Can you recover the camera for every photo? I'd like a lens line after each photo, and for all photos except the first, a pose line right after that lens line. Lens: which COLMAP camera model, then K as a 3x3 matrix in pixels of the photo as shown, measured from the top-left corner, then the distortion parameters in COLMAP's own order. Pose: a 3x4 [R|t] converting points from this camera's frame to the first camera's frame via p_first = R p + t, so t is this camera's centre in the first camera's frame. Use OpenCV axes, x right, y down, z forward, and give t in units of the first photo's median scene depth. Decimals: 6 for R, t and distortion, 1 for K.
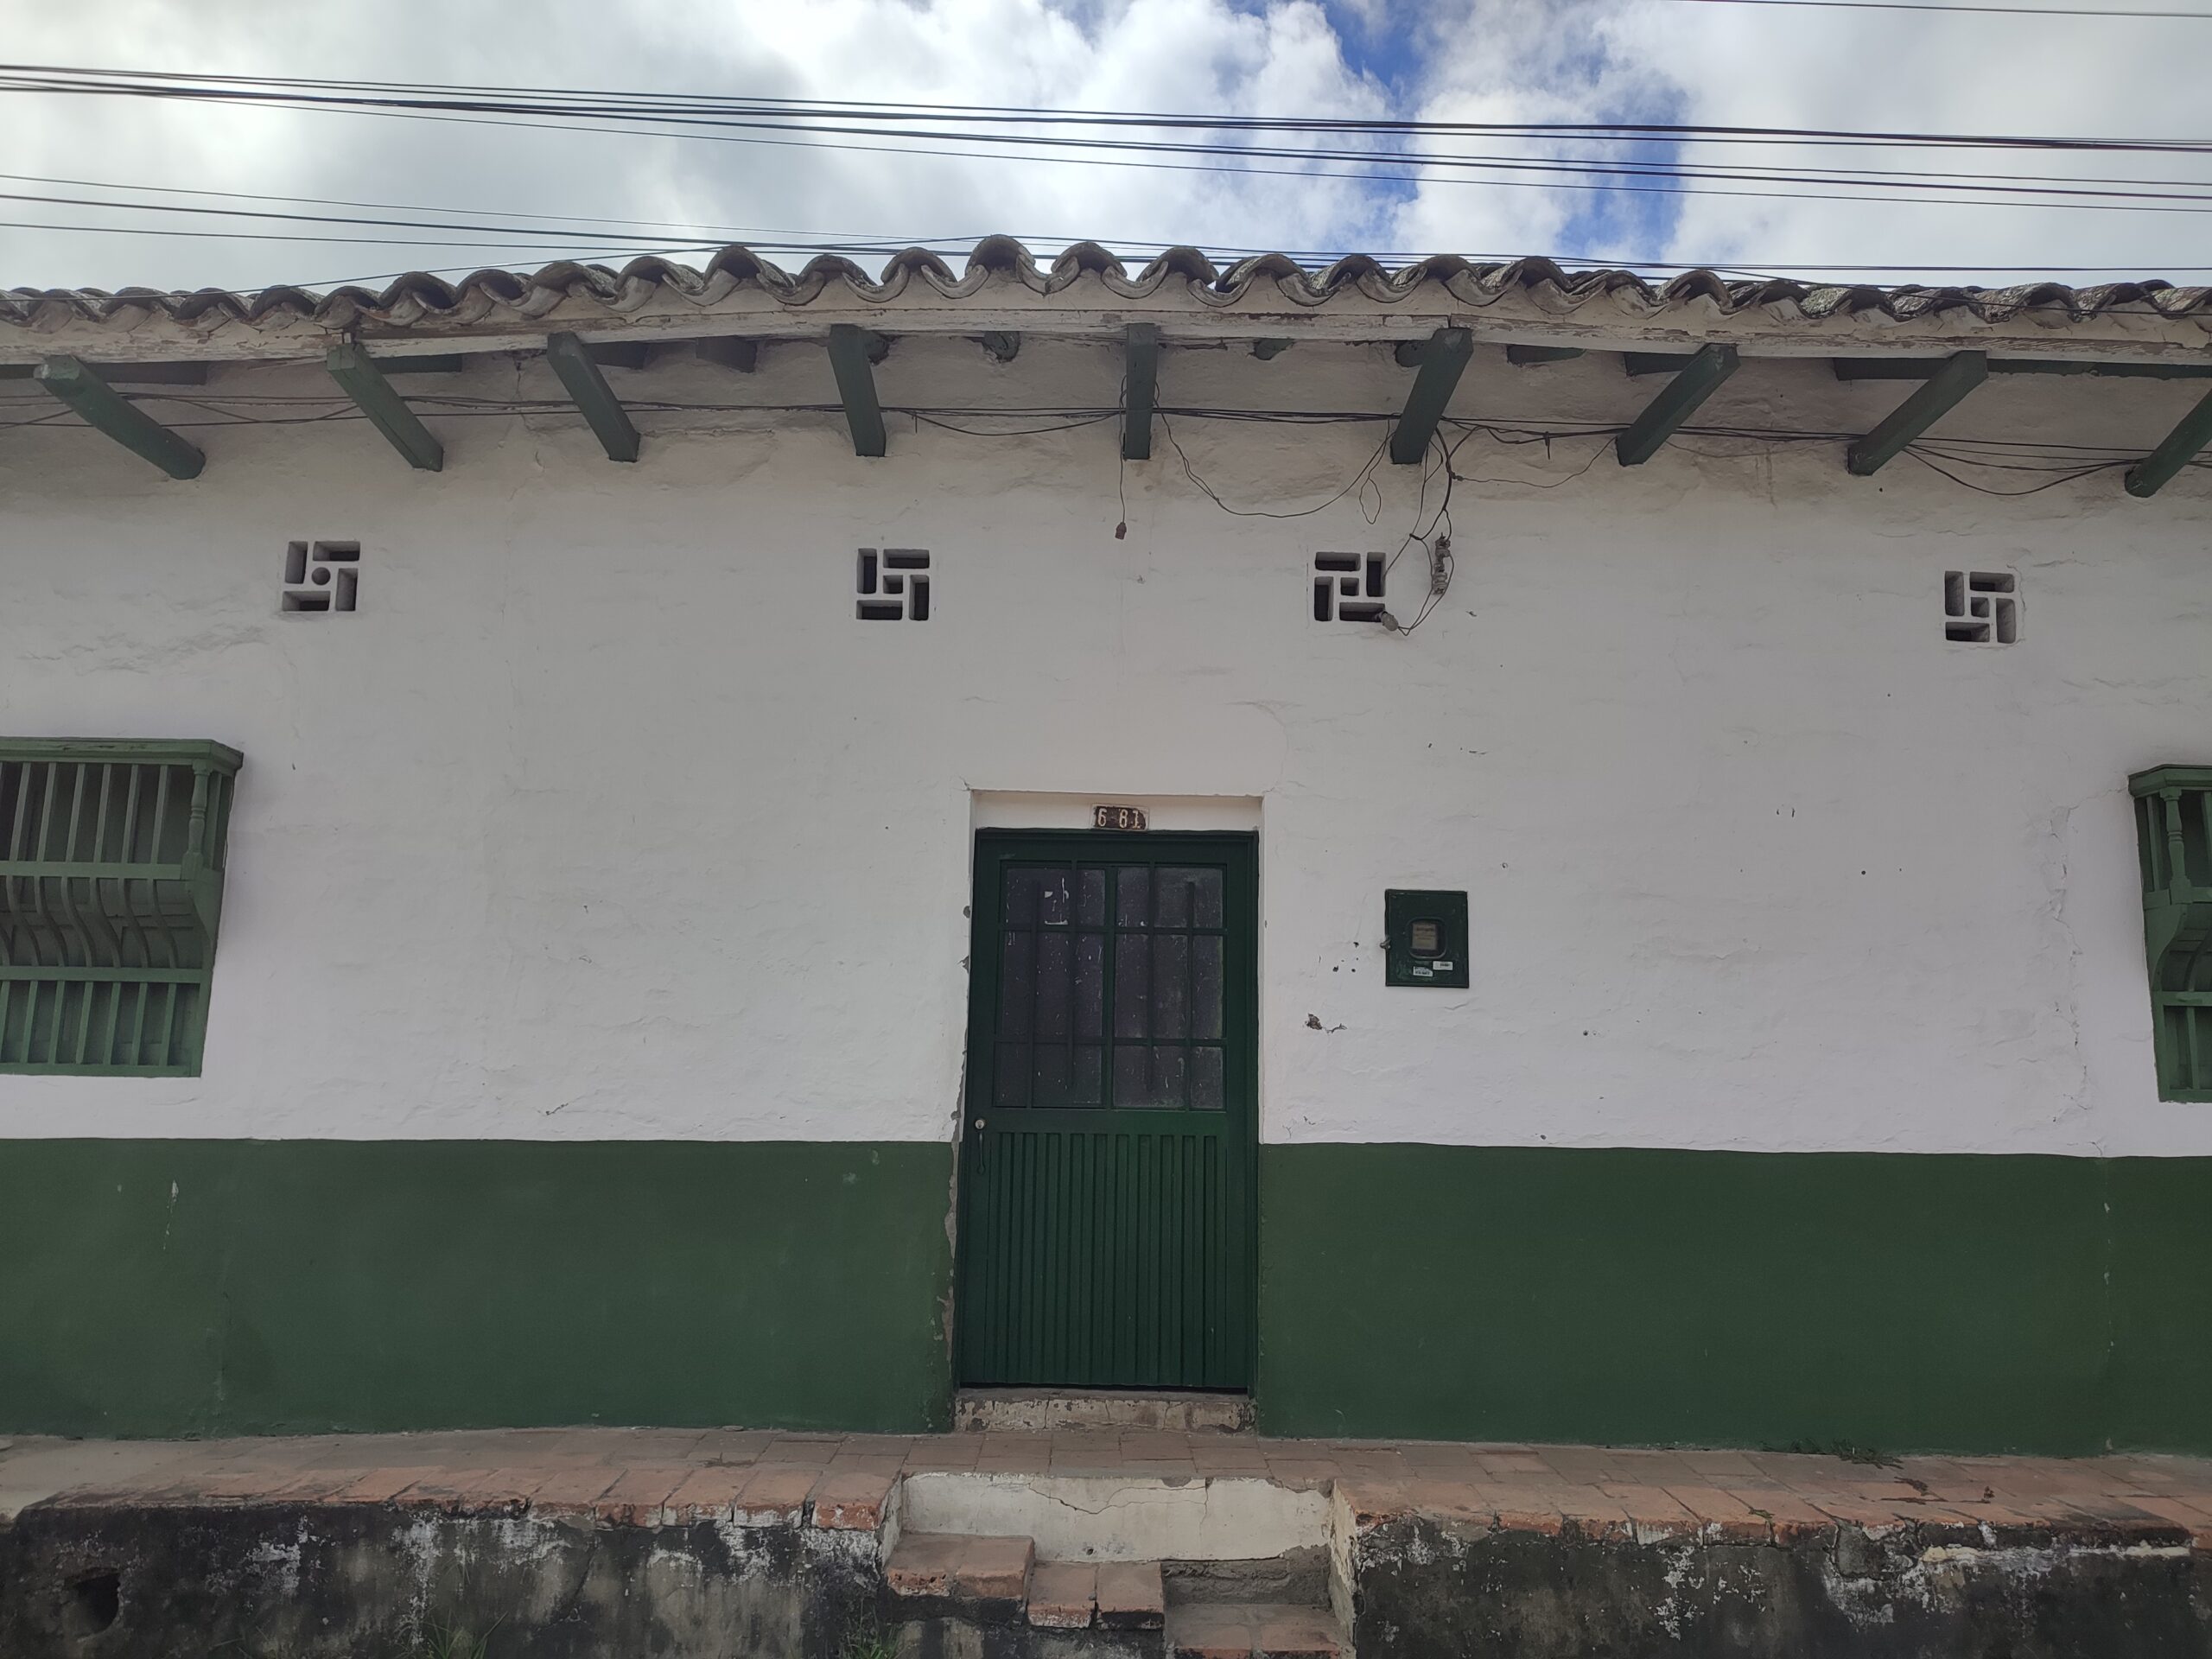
lens RADIAL K [[1604.6, 0, 1113.0], [0, 1604.6, 826.5], [0, 0, 1]] dist [0.026344, -0.019216]
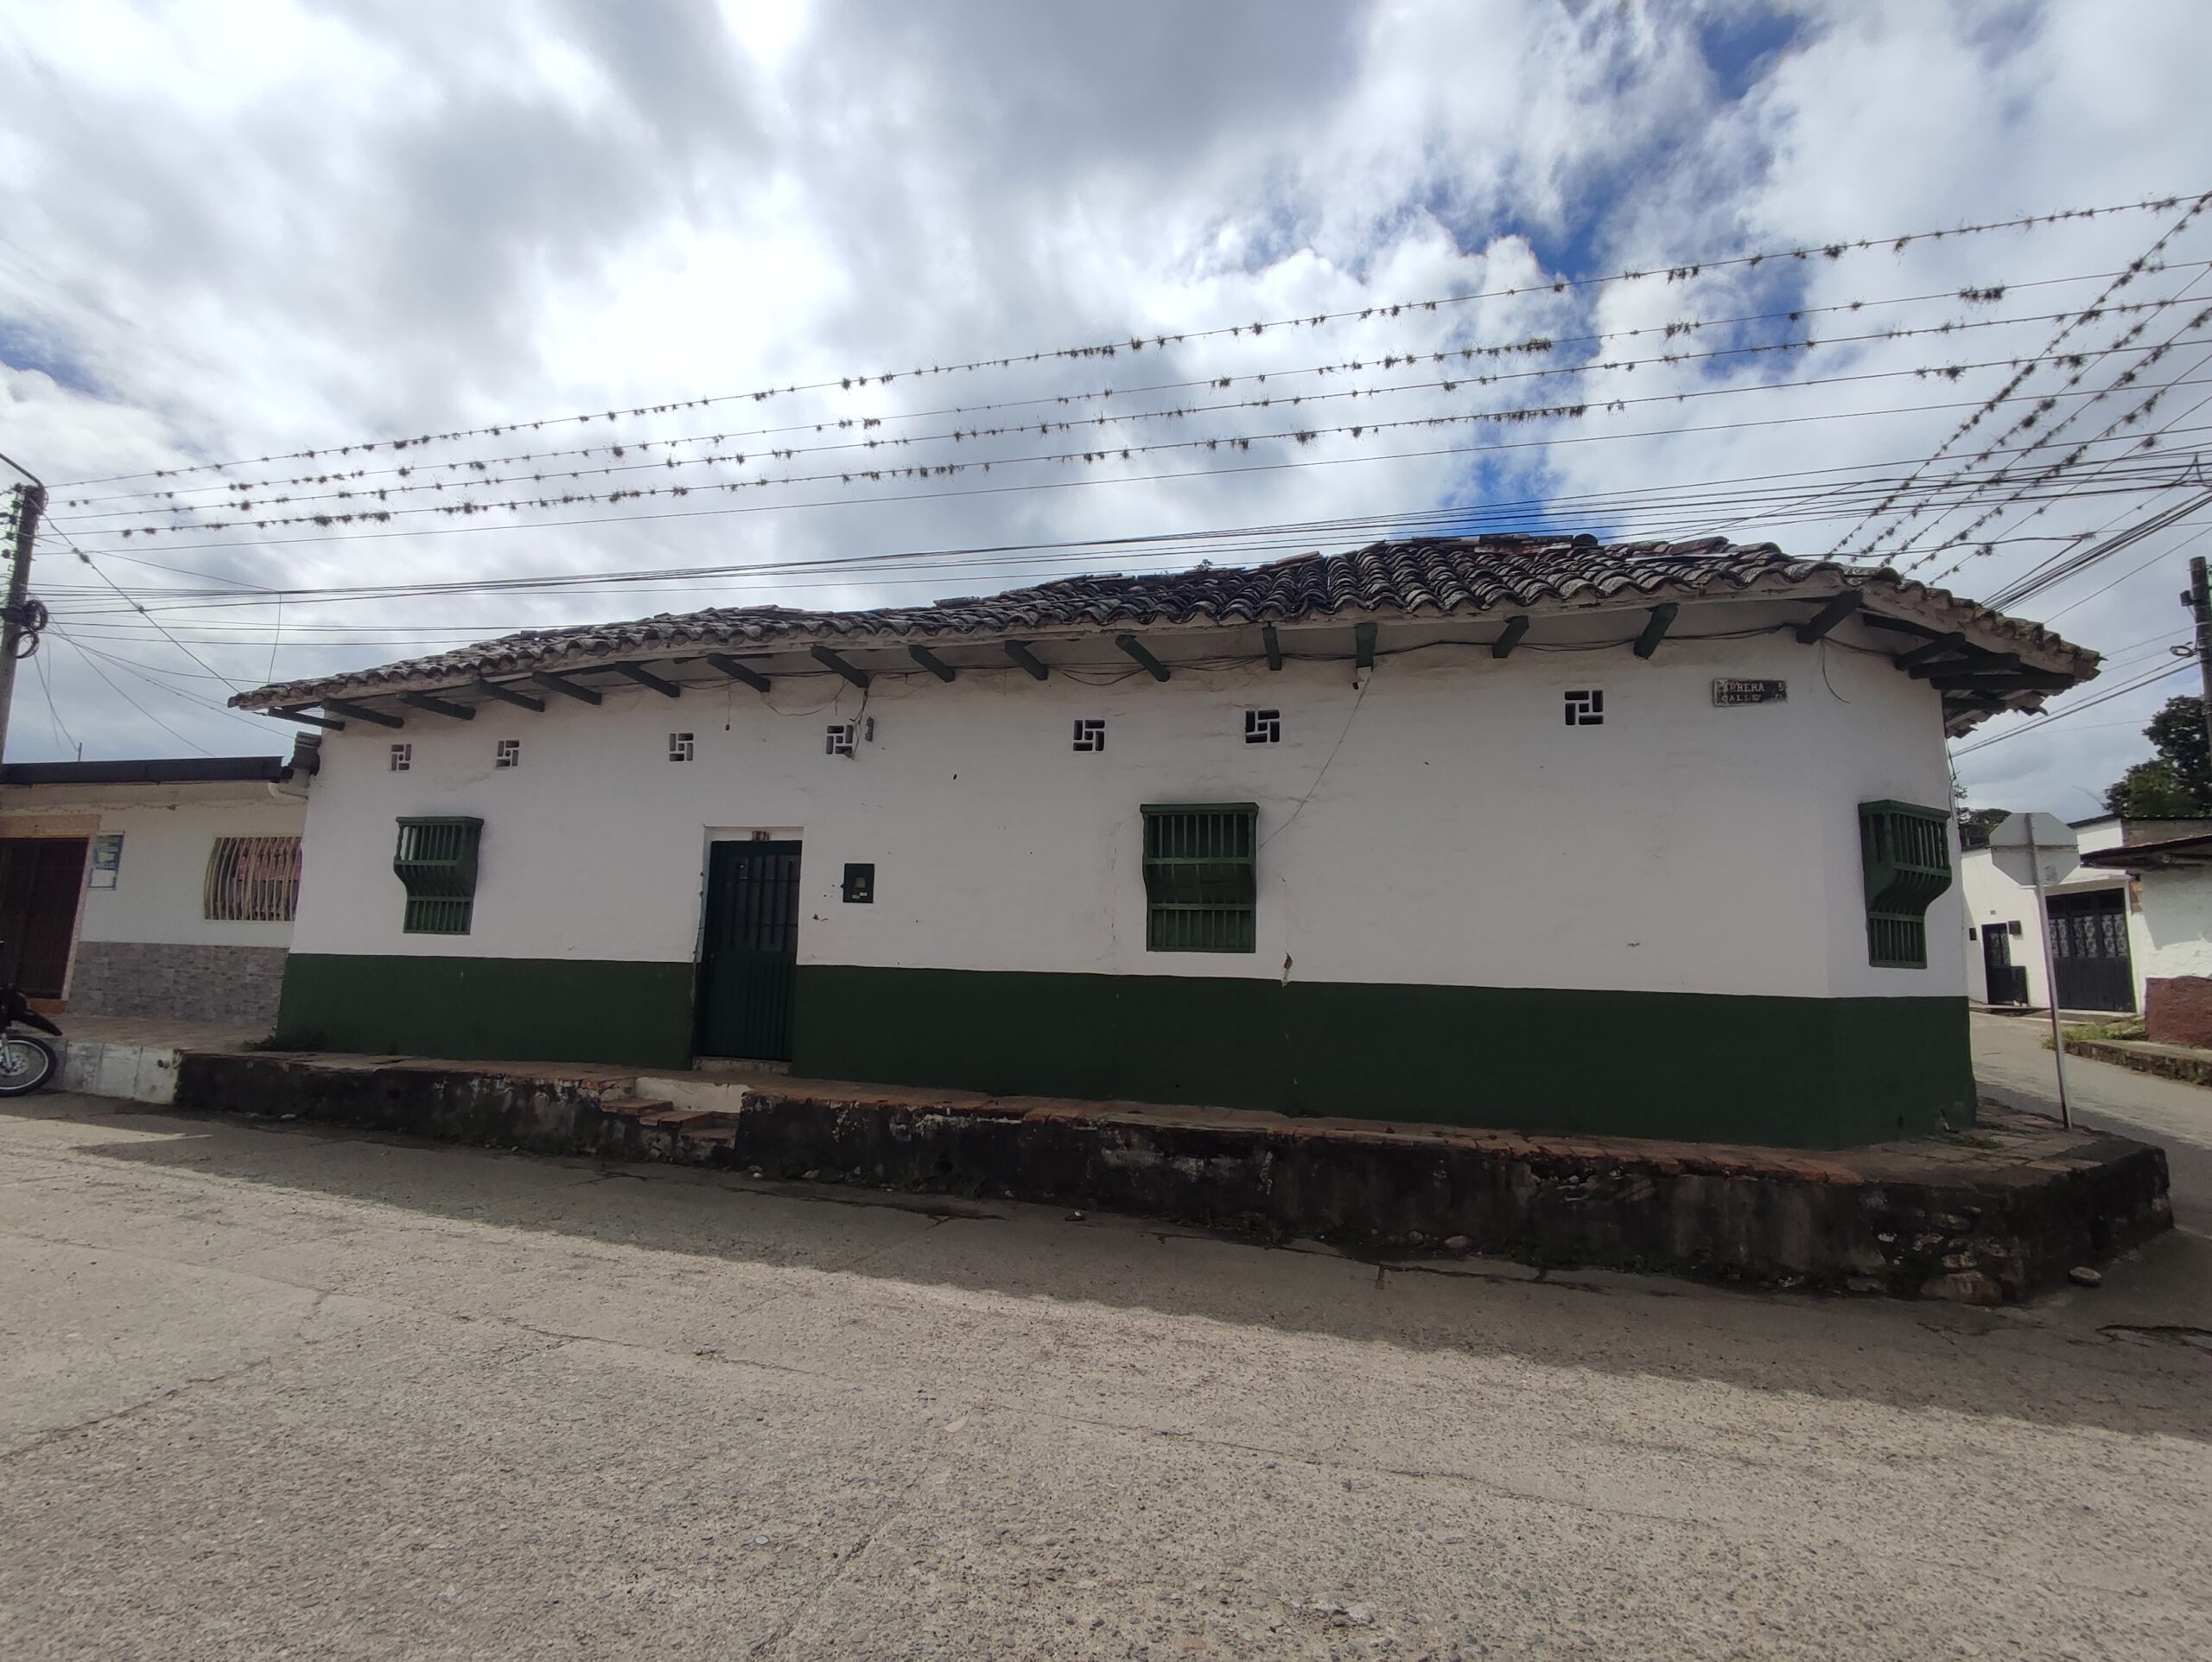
lens RADIAL K [[1008.3, 0, 1083.7], [0, 1008.3, 822.6], [0, 0, 1]] dist [-0.006611, 0.000476]
pose [[0.960763, -0.024672, -0.276272, 0.956353], [0.031112, 0.999336, 0.018949, -0.041626], [0.275621, -0.026801, 0.960893, -0.389038]]
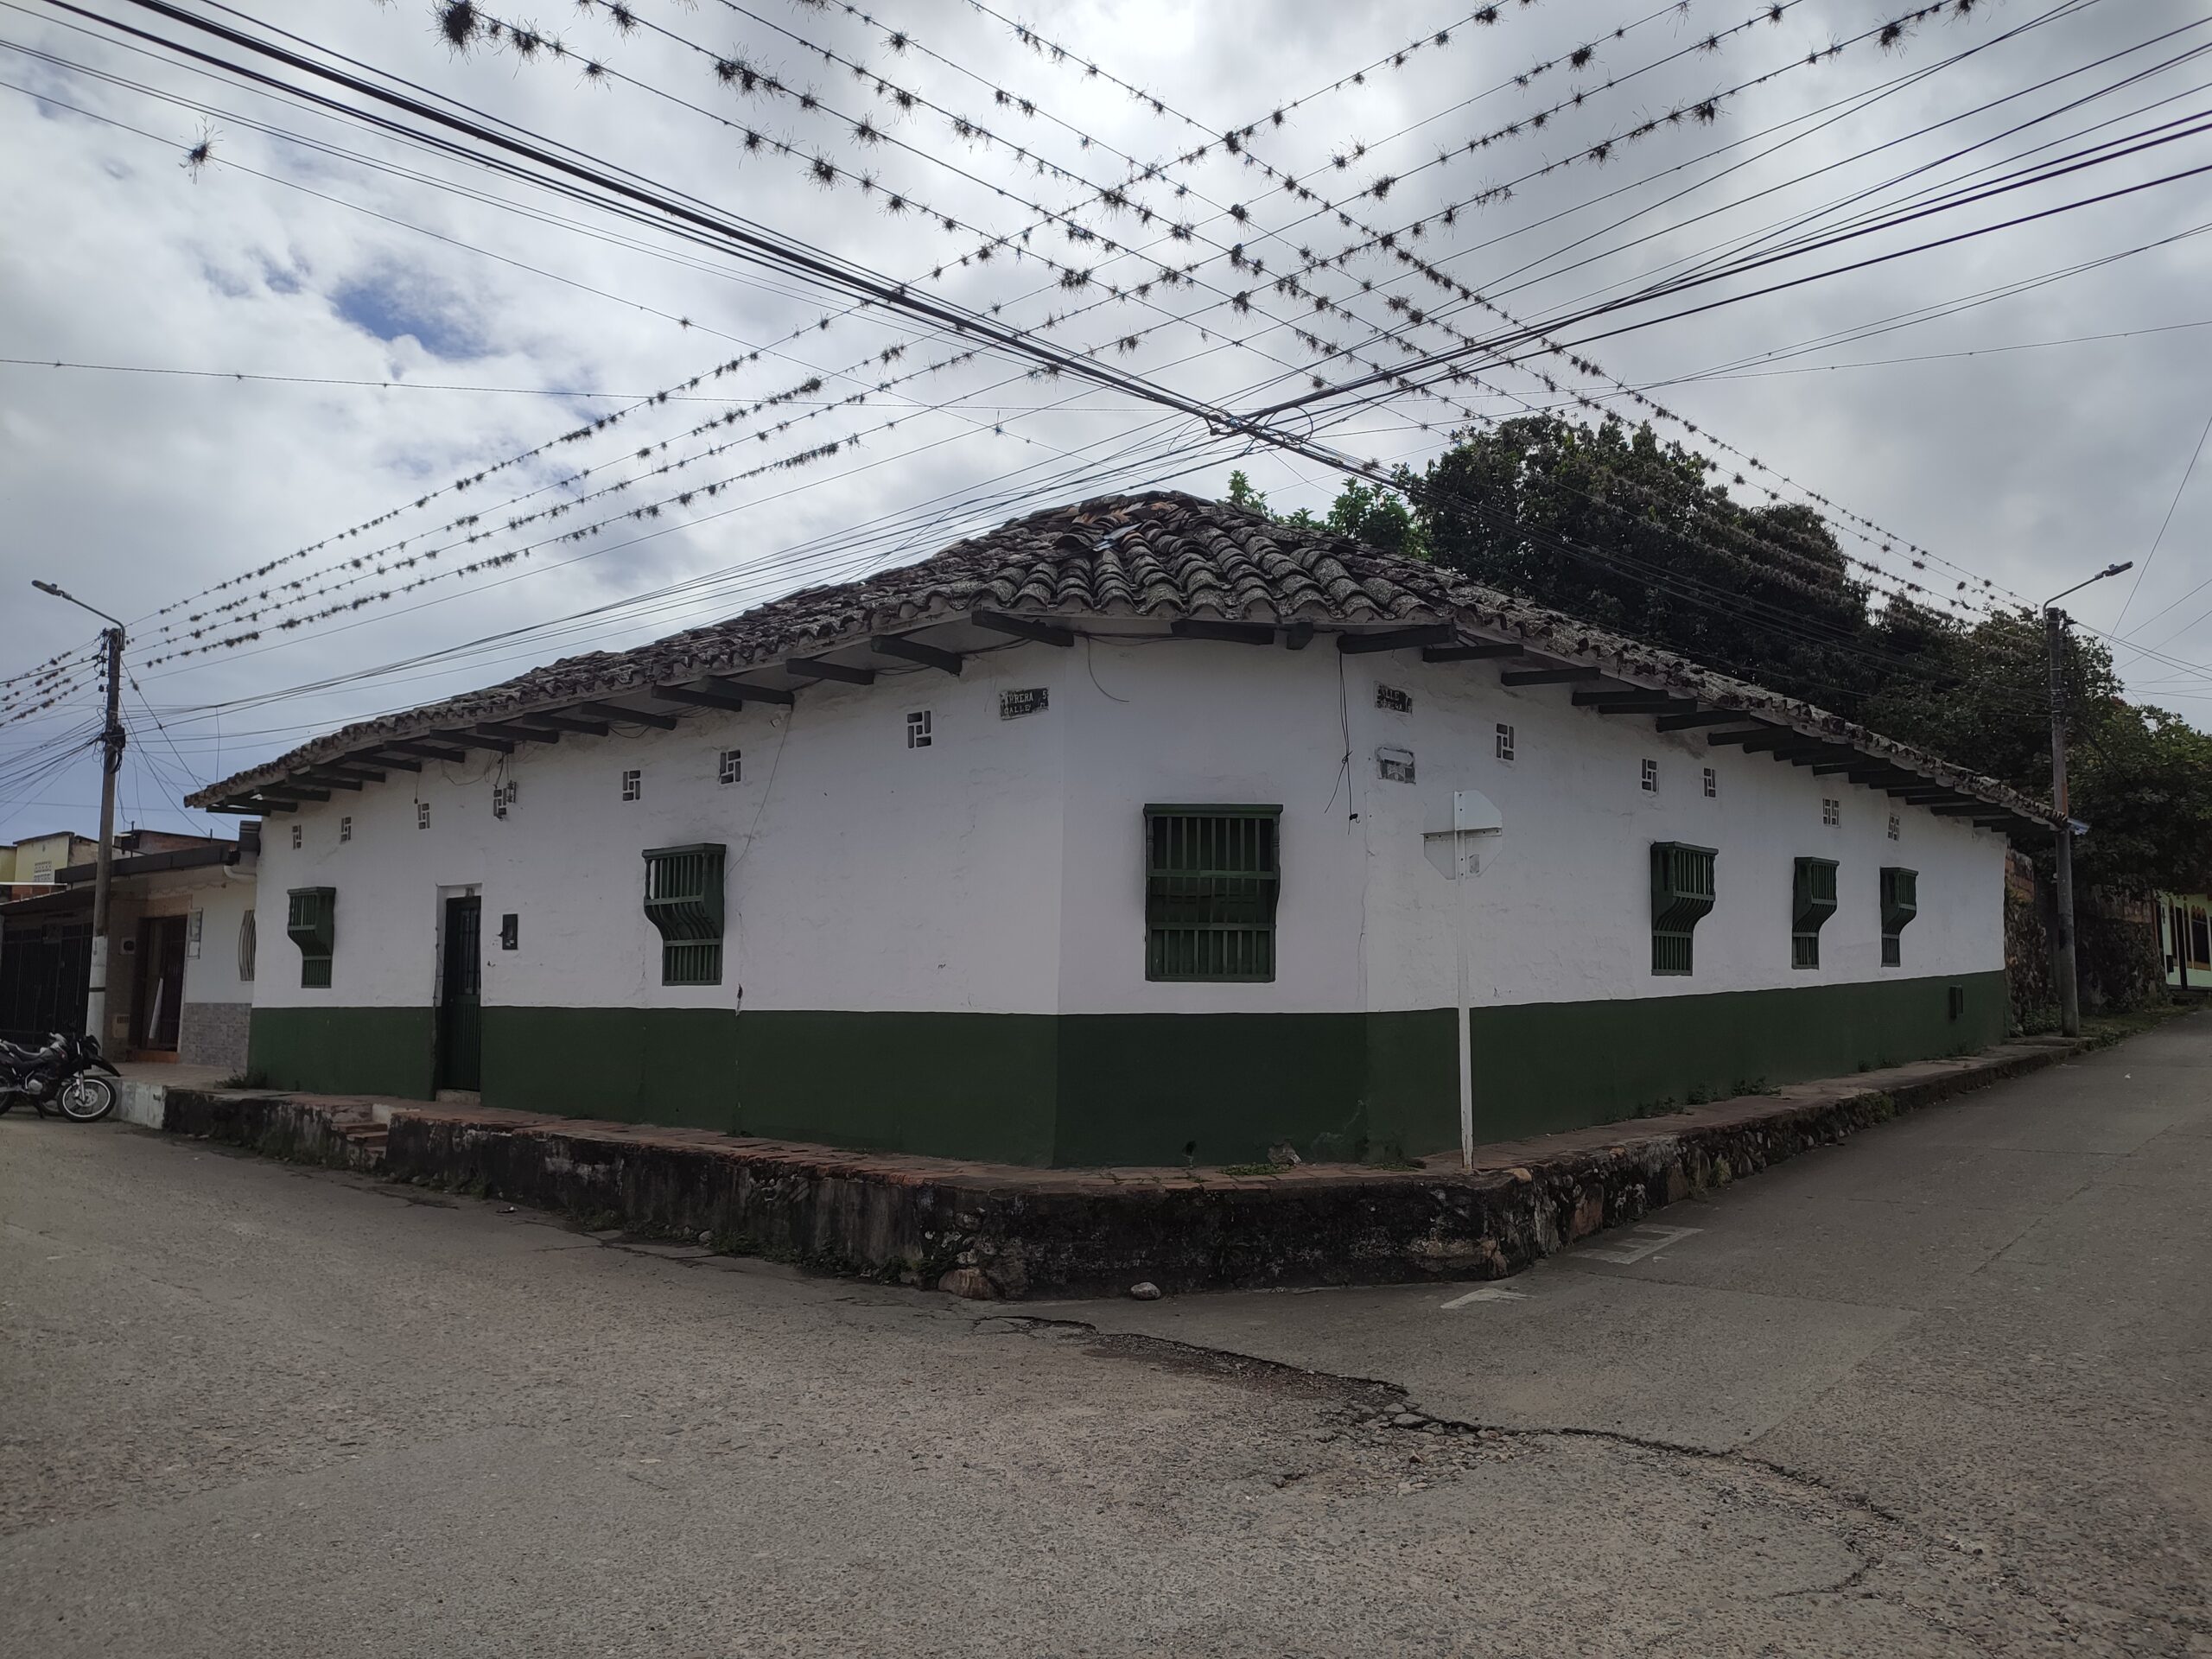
lens RADIAL K [[1604.6, 0, 1031.3], [0, 1604.6, 824.1], [0, 0, 1]] dist [0.026344, -0.019216]
pose [[0.713185, -0.085038, -0.695798, 2.751872], [0.122396, 0.992473, 0.004158, -0.015367], [0.690207, -0.088128, 0.718225, -0.341029]]
